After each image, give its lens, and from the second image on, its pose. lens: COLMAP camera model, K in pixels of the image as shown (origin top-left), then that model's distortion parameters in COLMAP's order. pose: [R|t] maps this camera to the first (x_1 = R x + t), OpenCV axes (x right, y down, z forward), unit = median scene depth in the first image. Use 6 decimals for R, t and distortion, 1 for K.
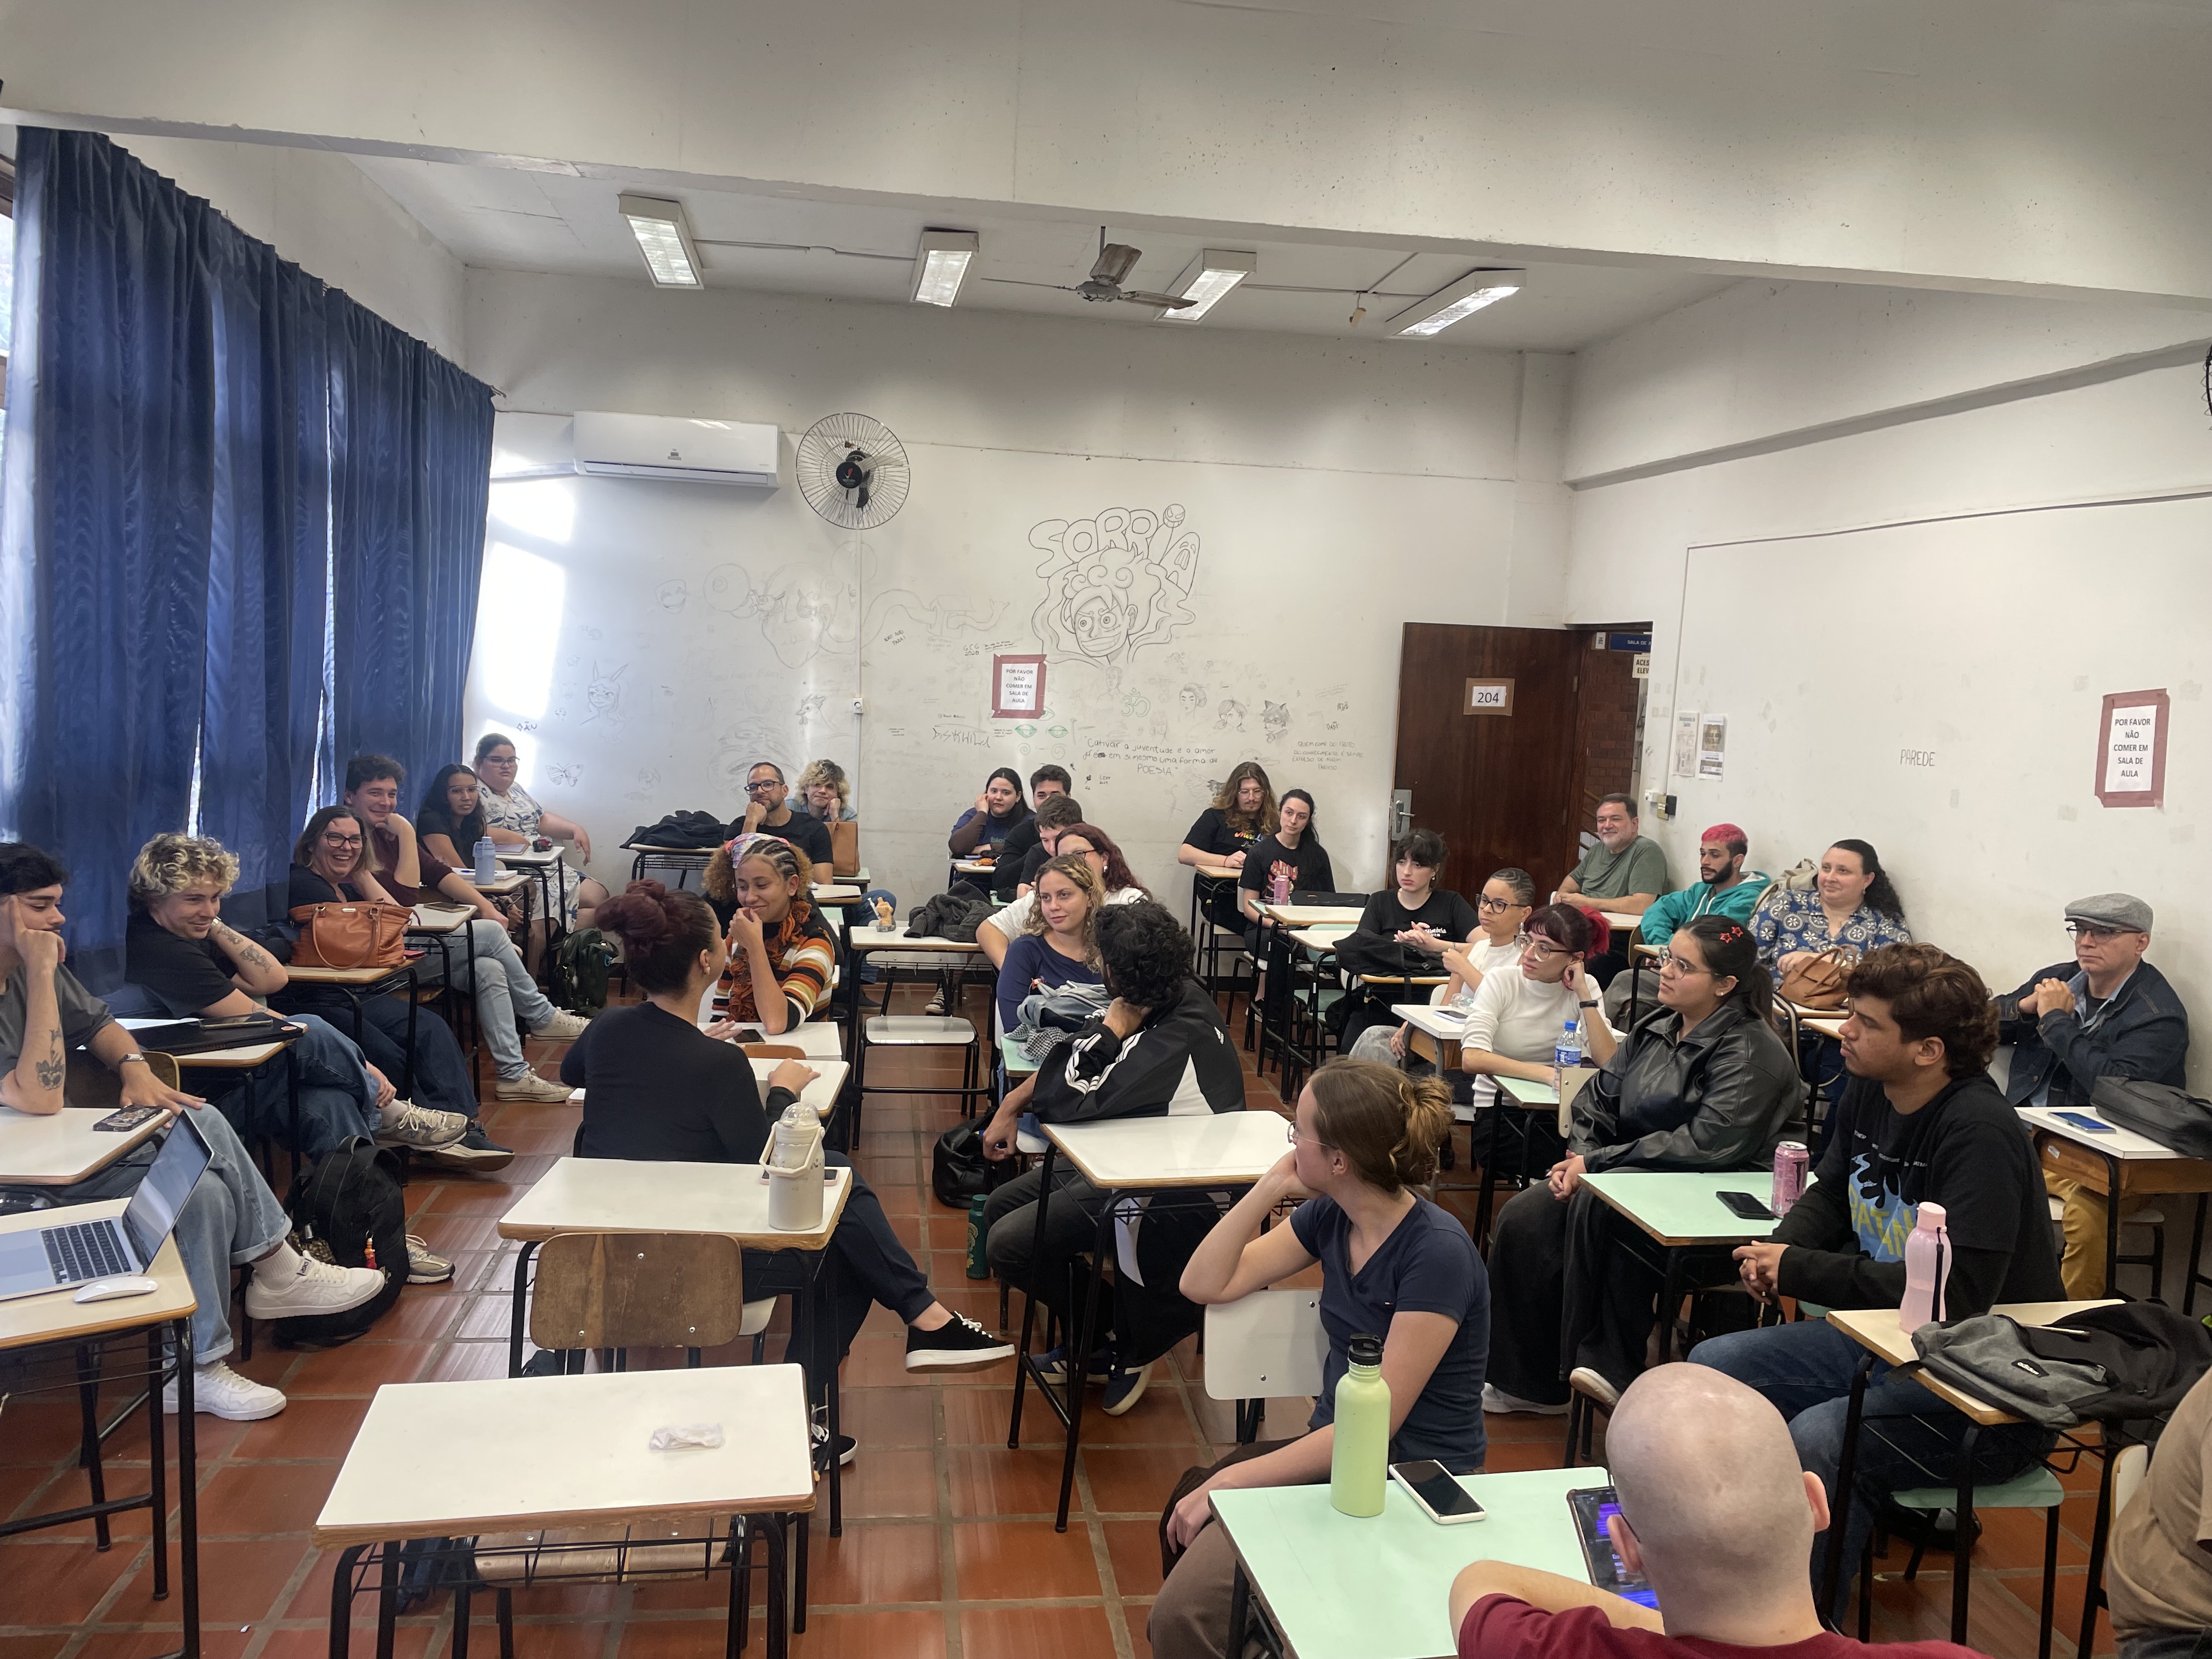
lens RADIAL K [[1666.5, 0, 1106.6], [0, 1666.5, 810.4], [0, 0, 1]] dist [0.097893, -0.122456]
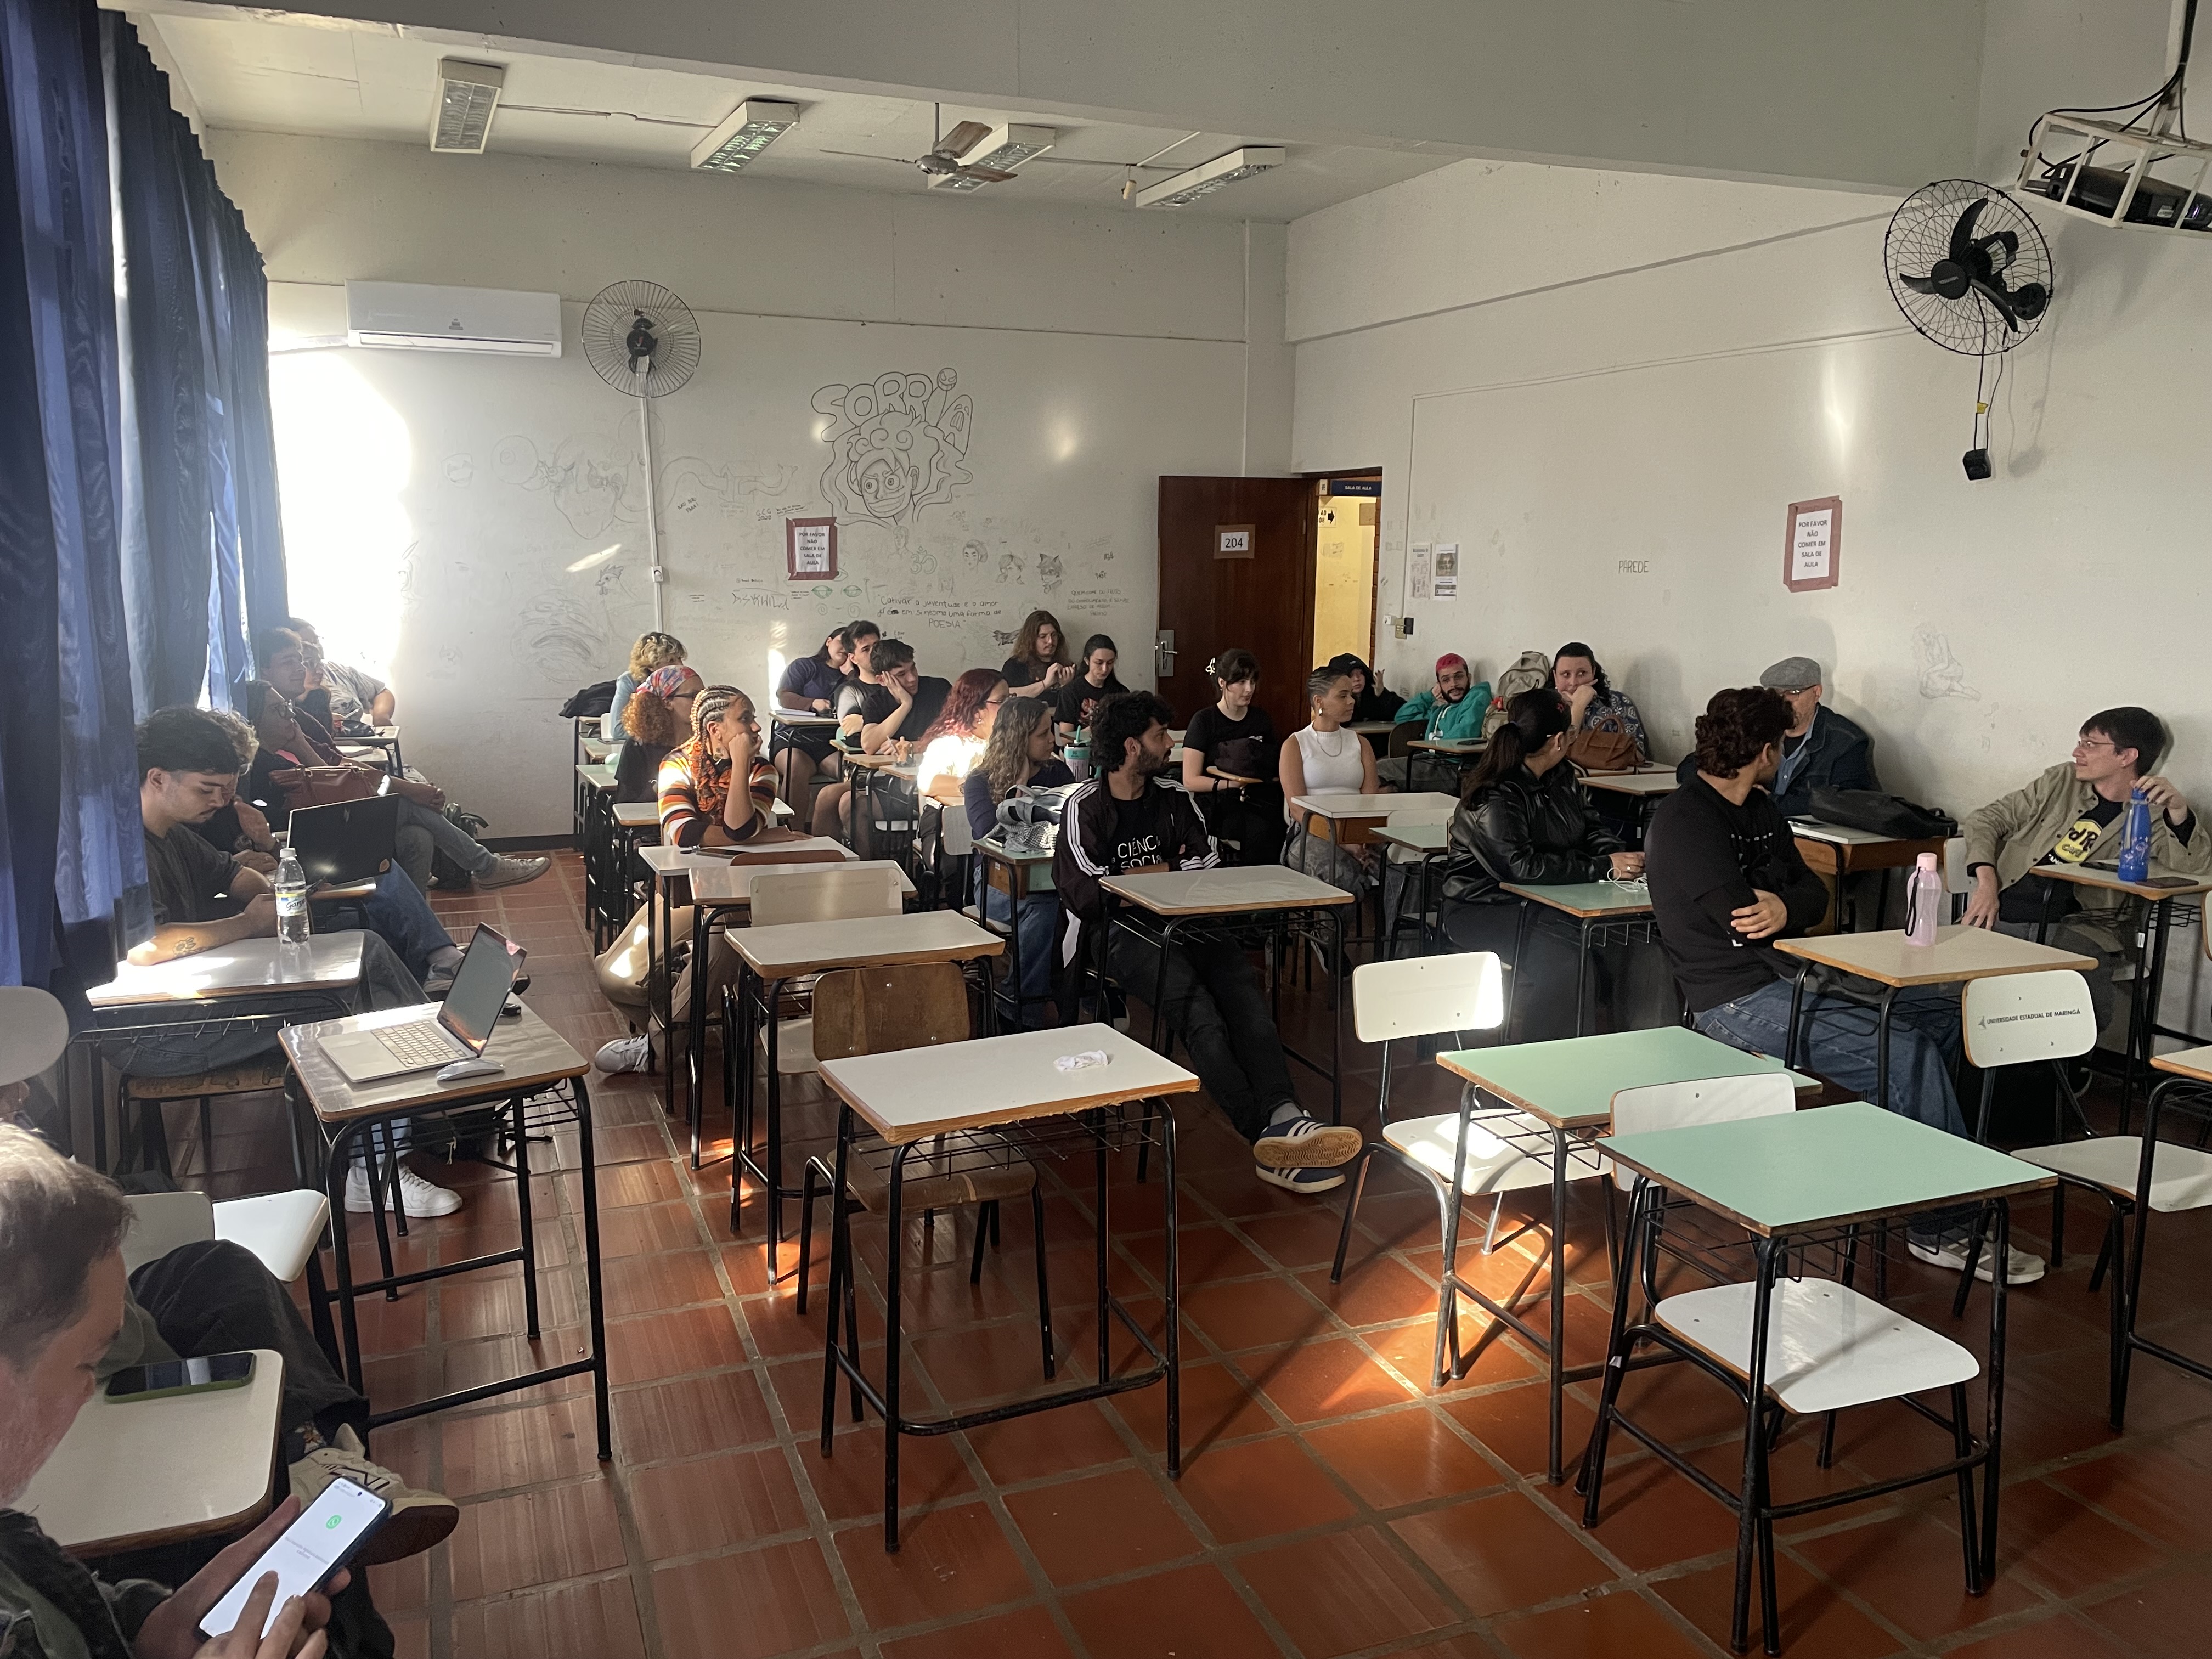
lens RADIAL K [[1666.5, 0, 1103.6], [0, 1666.5, 837.8], [0, 0, 1]] dist [0.097893, -0.122456]
pose [[0.969415, -0.083539, 0.230770, -0.135176], [0.062539, 0.993330, 0.096876, 0.015418], [-0.237324, -0.079481, 0.968174, -0.076705]]
